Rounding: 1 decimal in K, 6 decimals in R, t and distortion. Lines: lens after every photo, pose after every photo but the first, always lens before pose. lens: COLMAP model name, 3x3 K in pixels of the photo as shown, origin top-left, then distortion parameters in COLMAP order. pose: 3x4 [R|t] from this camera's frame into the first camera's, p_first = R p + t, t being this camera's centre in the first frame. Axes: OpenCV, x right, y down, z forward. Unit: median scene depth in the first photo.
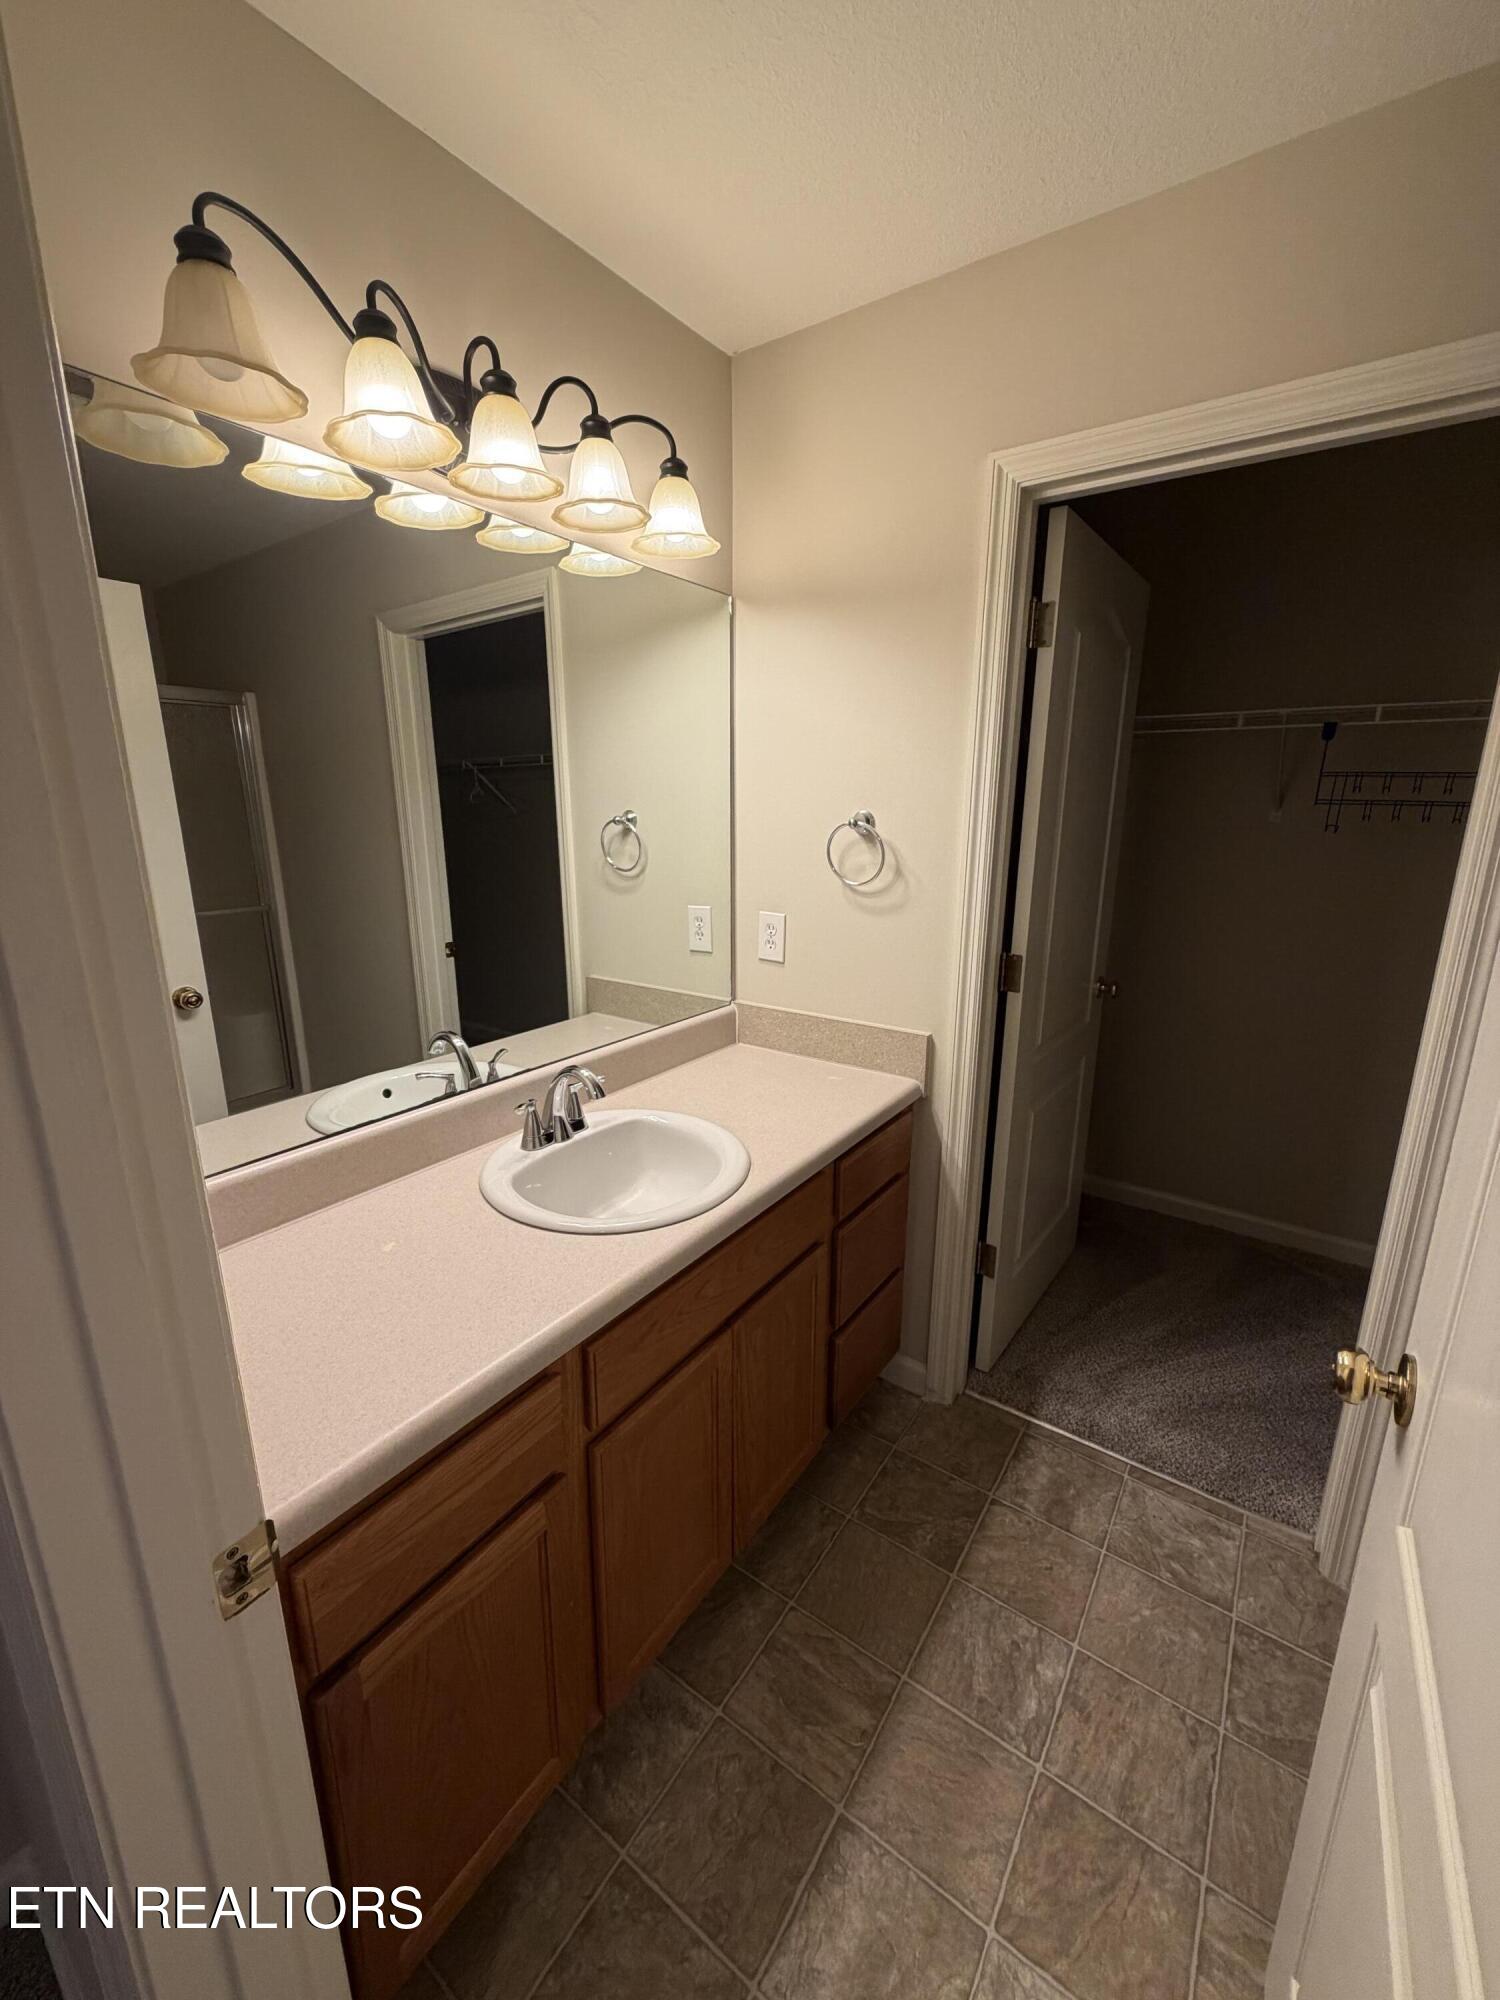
lens RADIAL K [[784.5, 0, 746.1], [0, 784.5, 997.8], [0, 0, 1]] dist [-0.012810, 0.000339]
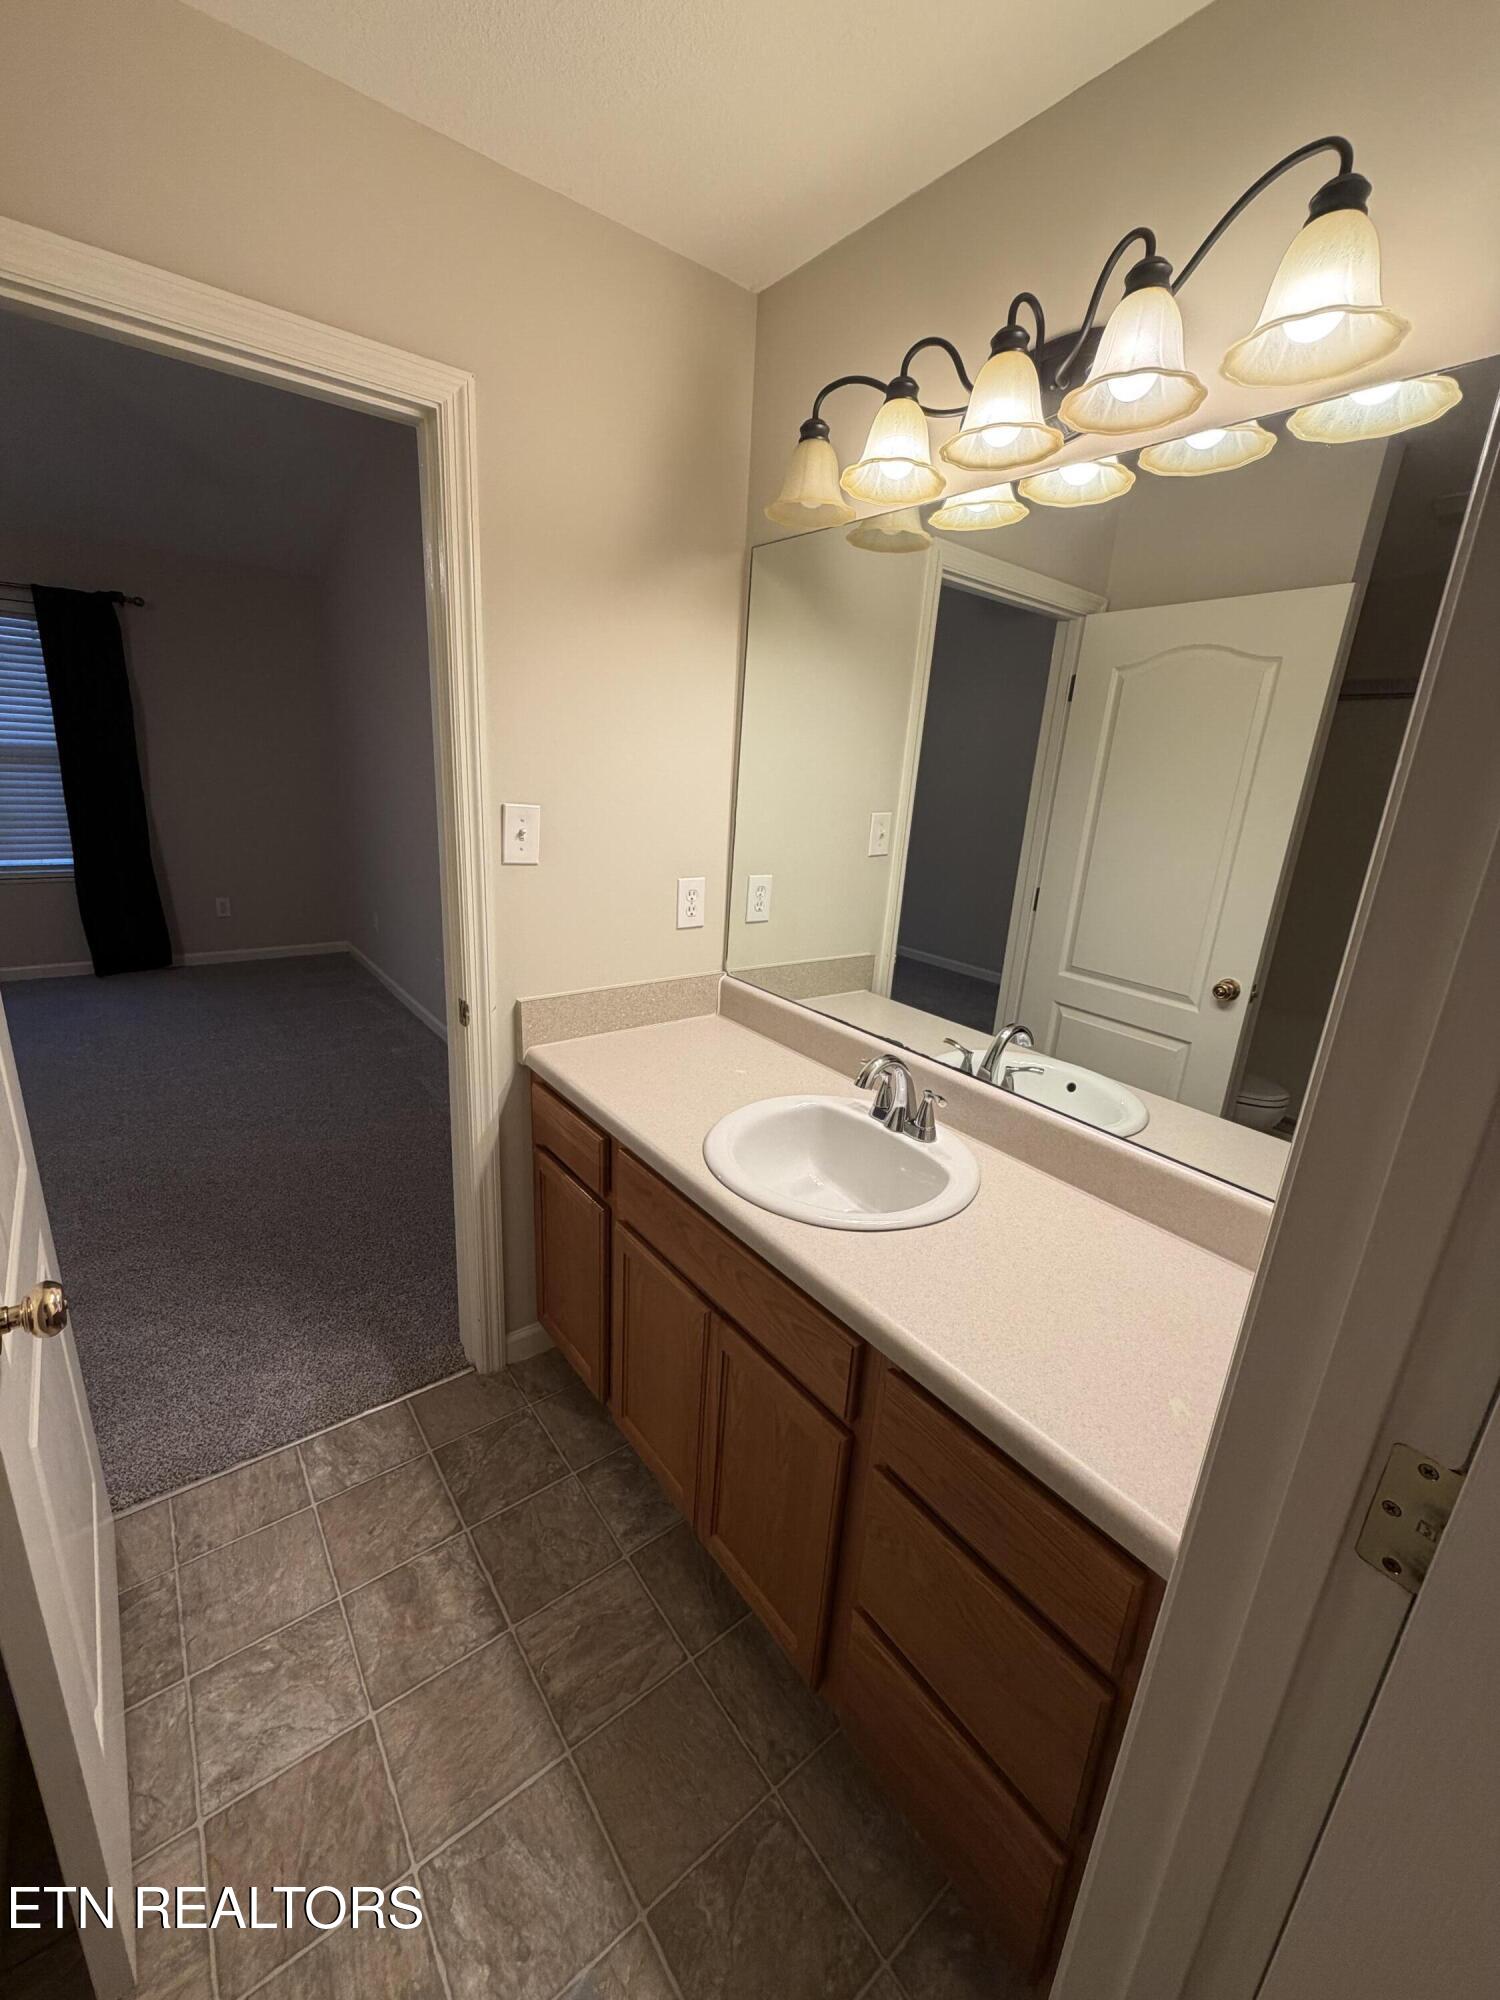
lens RADIAL K [[802.0, 0, 750.0], [0, 802.0, 1000.0], [0, 0, 1]] dist [0.001075, 0.000020]
pose [[-0.290293, 0.258202, -0.921445, 0.849717], [-0.288611, 0.894449, 0.341561, -0.309029], [0.912378, 0.365092, -0.185133, 1.149424]]
